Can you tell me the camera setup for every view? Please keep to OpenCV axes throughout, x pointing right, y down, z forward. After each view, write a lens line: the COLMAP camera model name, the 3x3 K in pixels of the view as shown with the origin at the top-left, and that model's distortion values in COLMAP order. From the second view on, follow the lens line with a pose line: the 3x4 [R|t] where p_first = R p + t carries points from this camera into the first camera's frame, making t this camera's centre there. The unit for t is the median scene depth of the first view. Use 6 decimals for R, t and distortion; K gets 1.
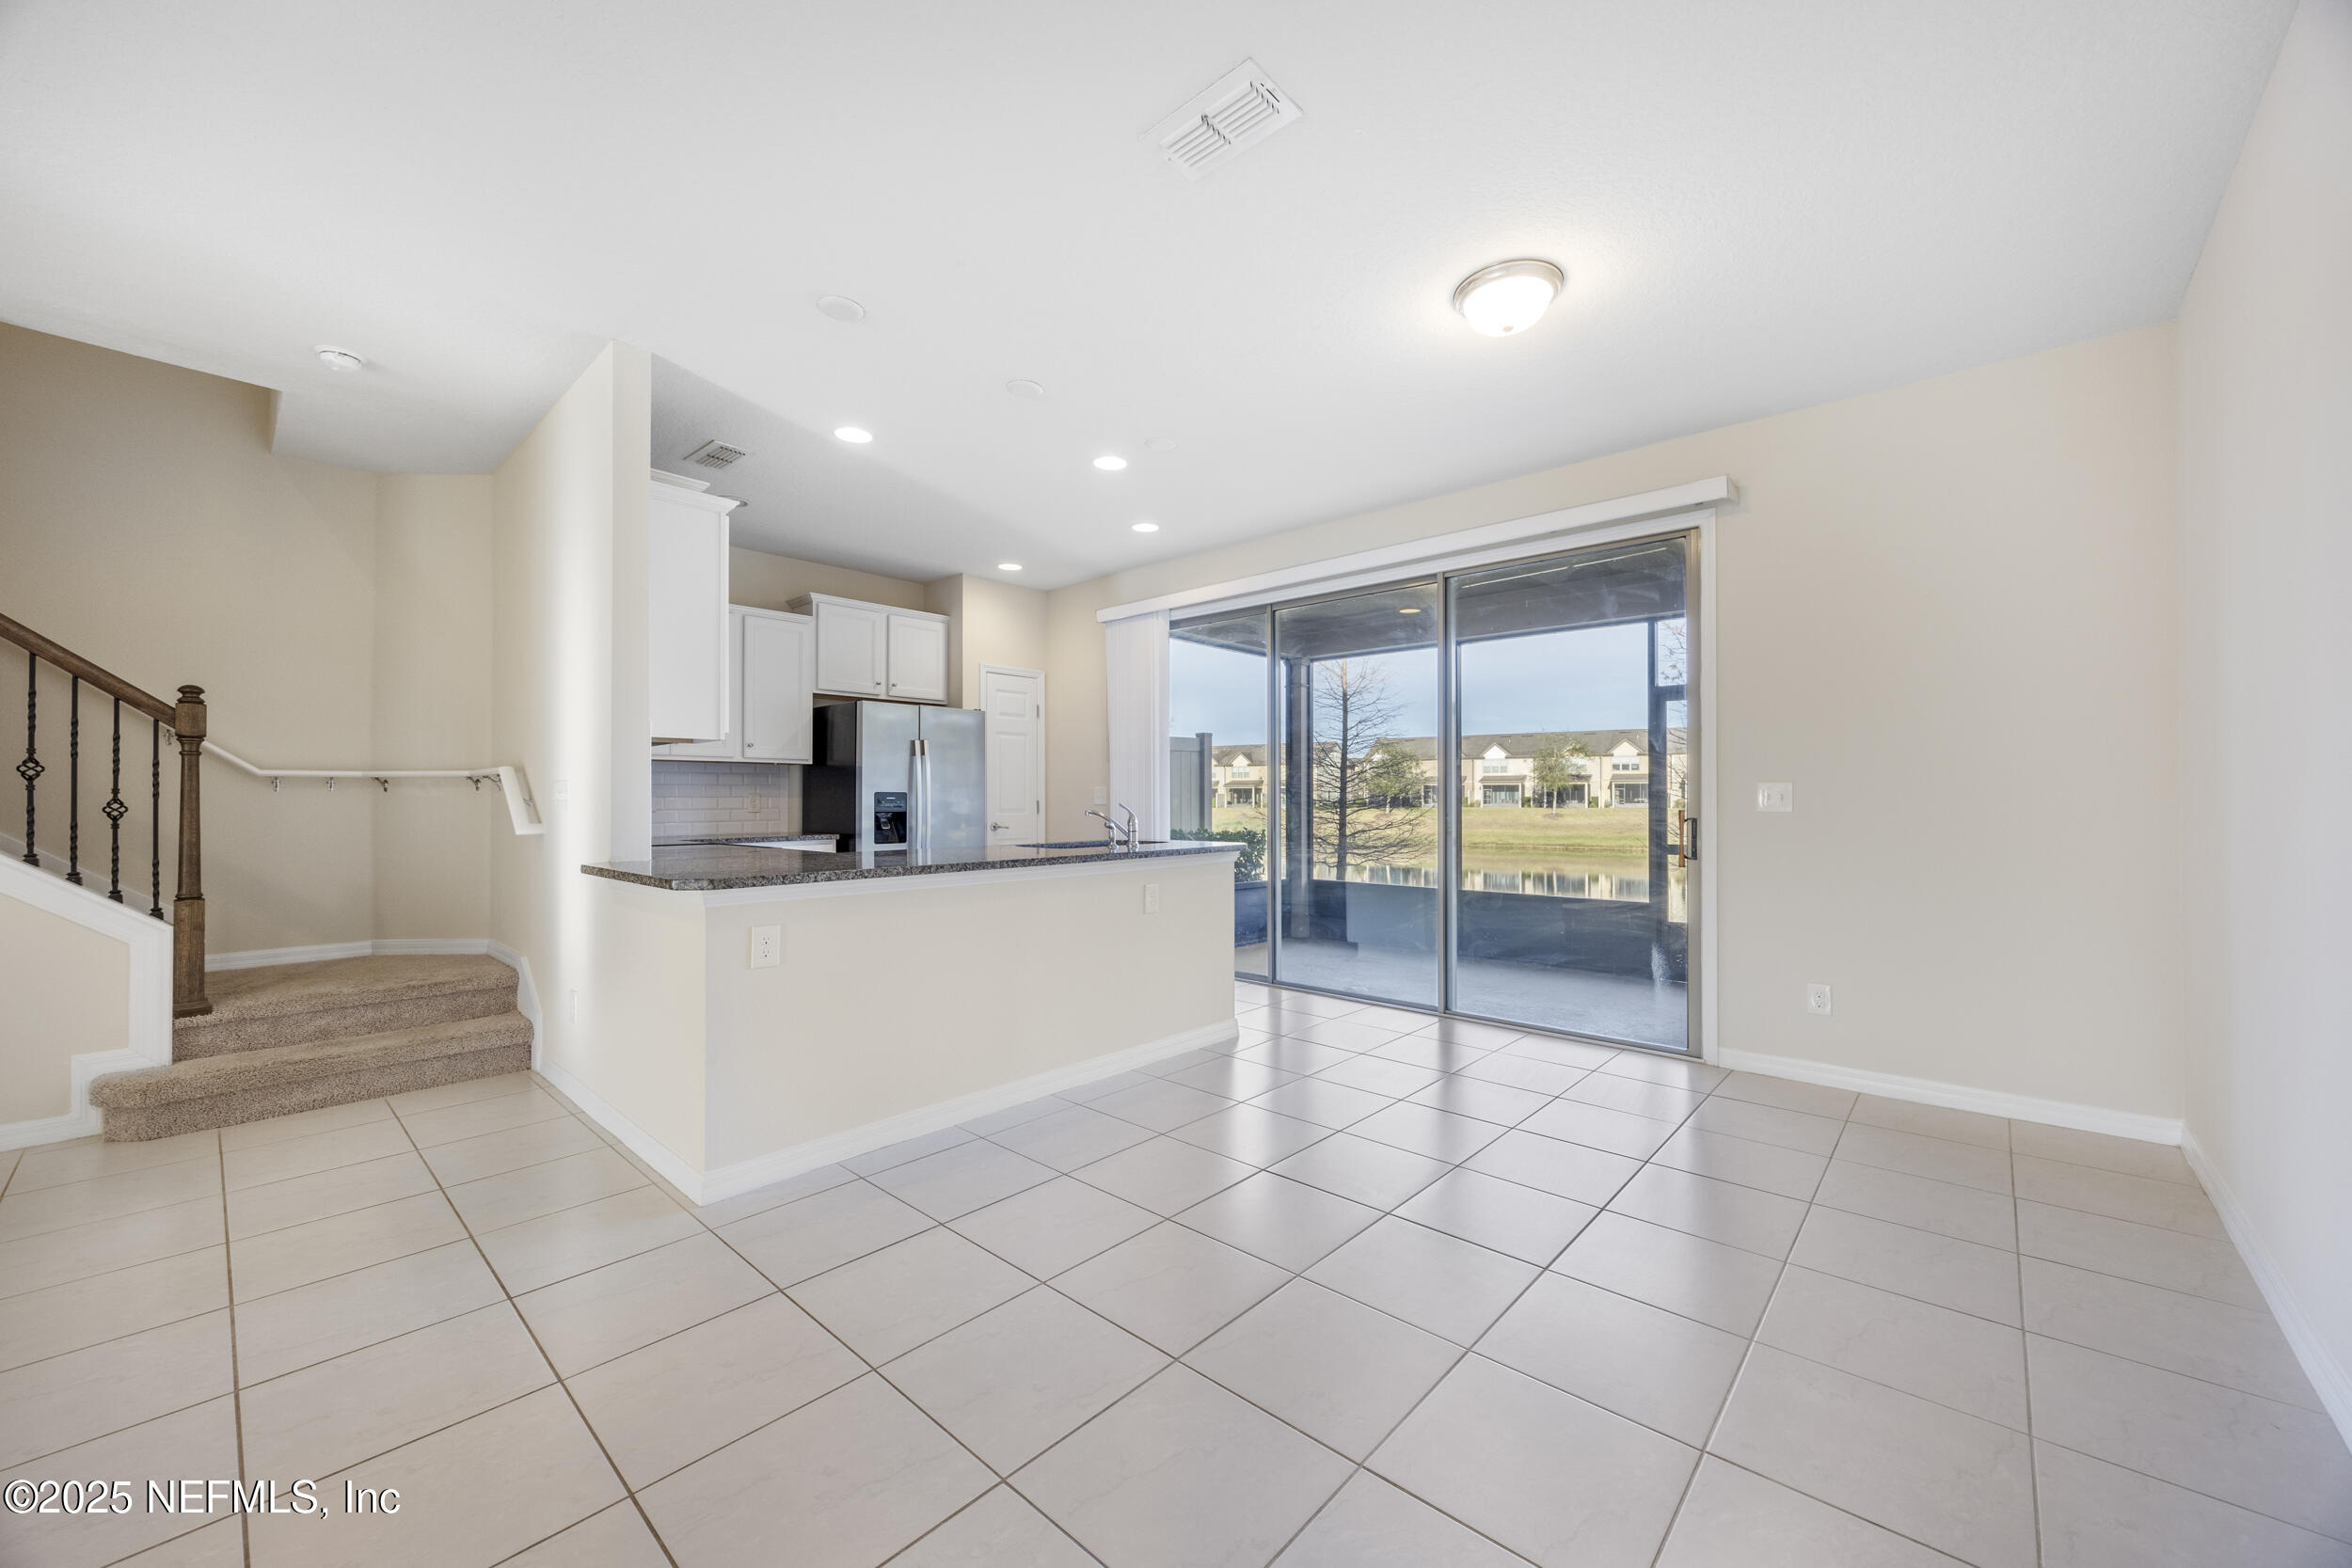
lens RADIAL K [[891.6, 0, 1186.0], [0, 891.6, 797.6], [0, 0, 1]] dist [-0.002383, -0.000106]
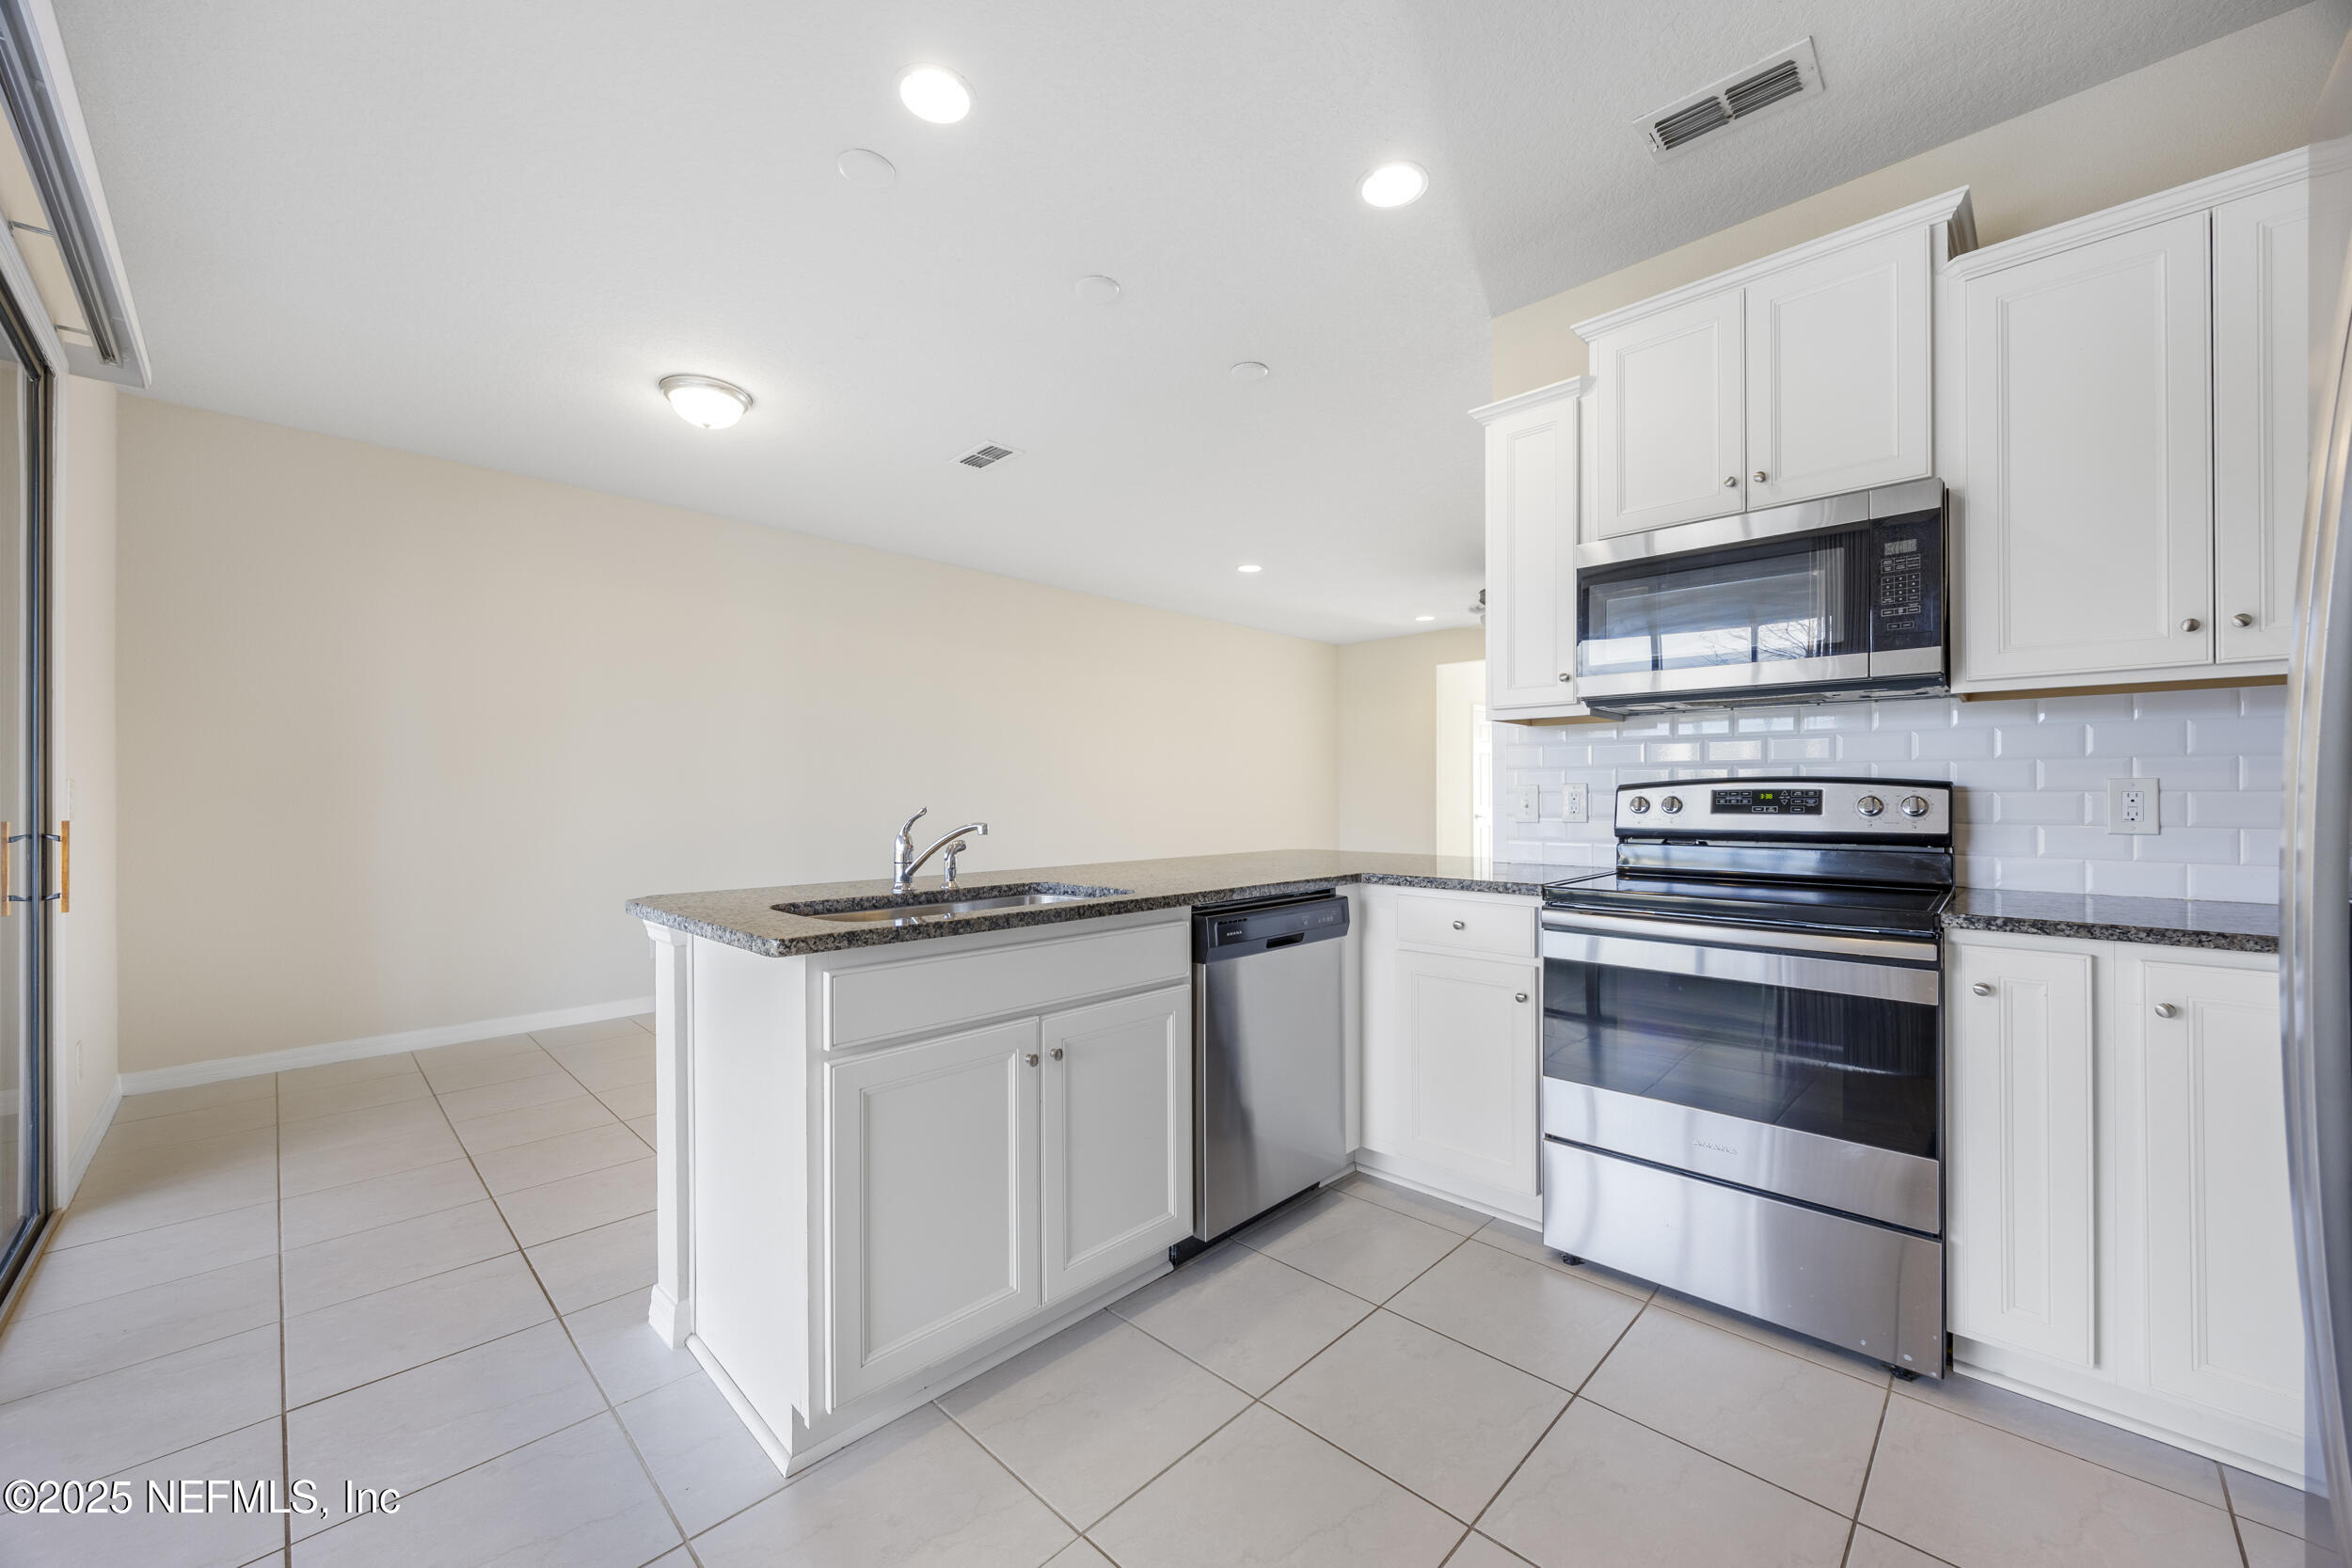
lens RADIAL K [[889.5, 0, 1182.0], [0, 889.5, 790.9], [0, 0, 1]] dist [-0.001343, -0.000048]
pose [[-0.999428, 0.002300, 0.033739, -0.225264], [0.002150, 0.999988, -0.004477, 0.001000], [-0.033748, -0.004402, -0.999421, 1.386595]]
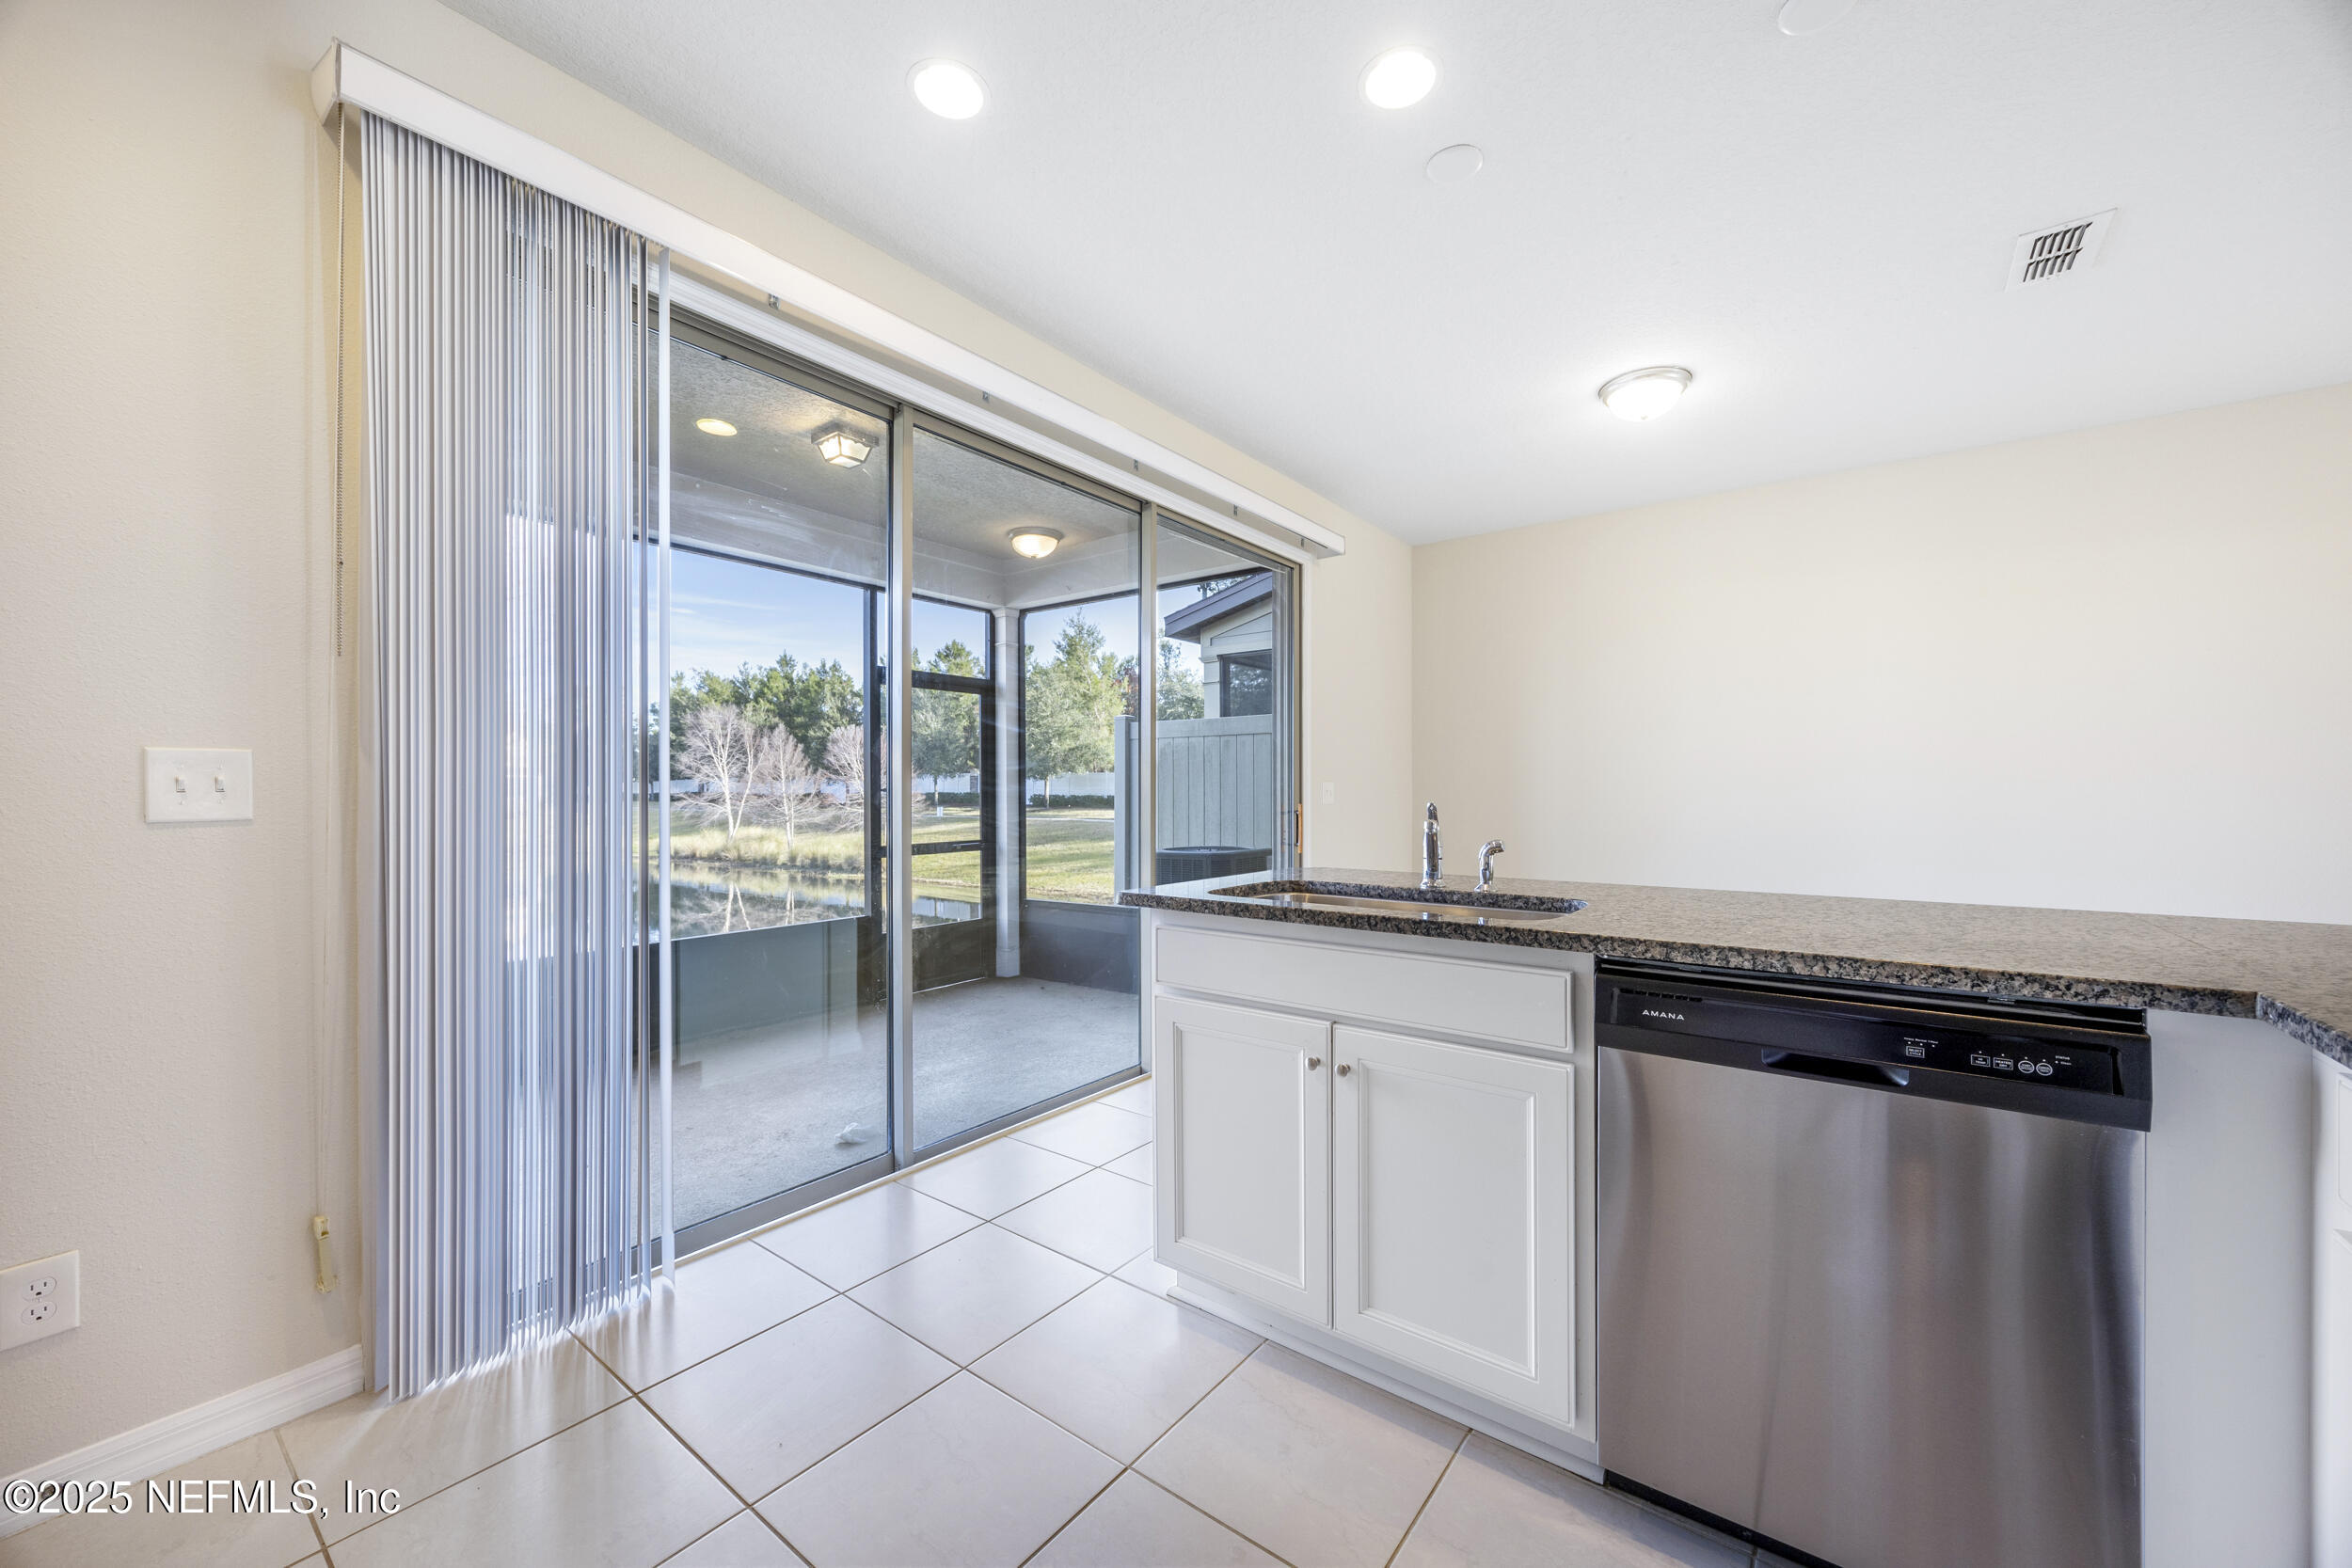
lens RADIAL K [[870.7, 0, 1194.6], [0, 870.7, 797.4], [0, 0, 1]] dist [-0.017865, 0.003969]
pose [[-0.094332, -0.003849, 0.995533, -0.500564], [0.002296, 0.999989, 0.004083, 0.002887], [-0.995538, 0.002671, -0.094323, 1.088196]]
